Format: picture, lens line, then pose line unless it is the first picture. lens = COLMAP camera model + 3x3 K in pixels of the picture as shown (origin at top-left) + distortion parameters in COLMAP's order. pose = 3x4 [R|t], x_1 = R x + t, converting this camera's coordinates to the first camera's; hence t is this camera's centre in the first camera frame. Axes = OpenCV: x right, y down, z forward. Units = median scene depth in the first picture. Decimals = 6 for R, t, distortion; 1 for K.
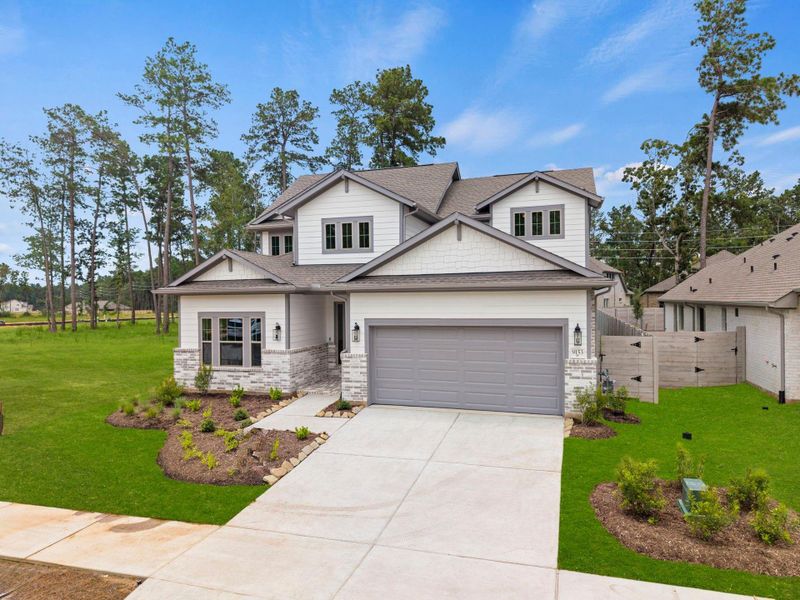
lens RADIAL K [[530.3, 0, 399.3], [0, 530.3, 300.7], [0, 0, 1]] dist [0.014903, -0.013261]
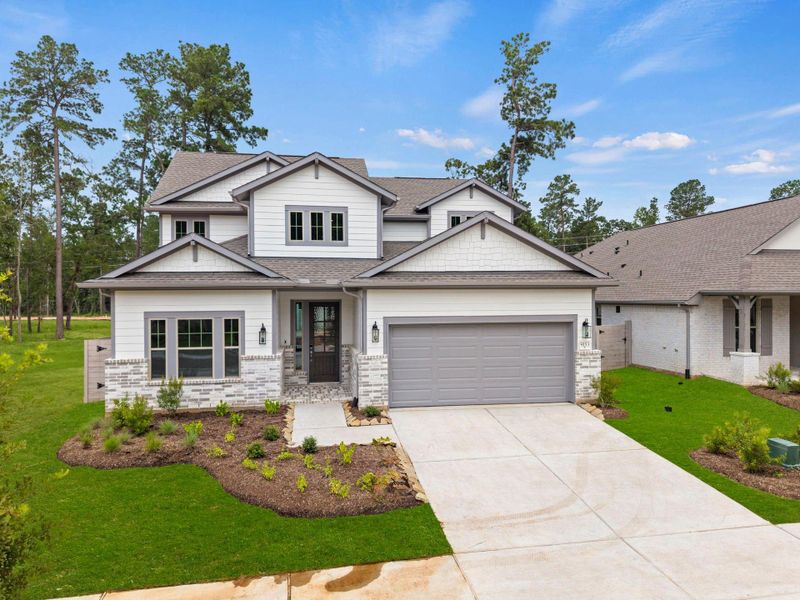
lens RADIAL K [[530.3, 0, 403.3], [0, 530.3, 299.9], [0, 0, 1]] dist [0.014903, -0.013261]
pose [[0.892131, 0.003804, 0.451760, -0.407033], [-0.001978, 0.999988, -0.004515, 0.006909], [-0.451772, 0.003134, 0.892128, 0.135271]]
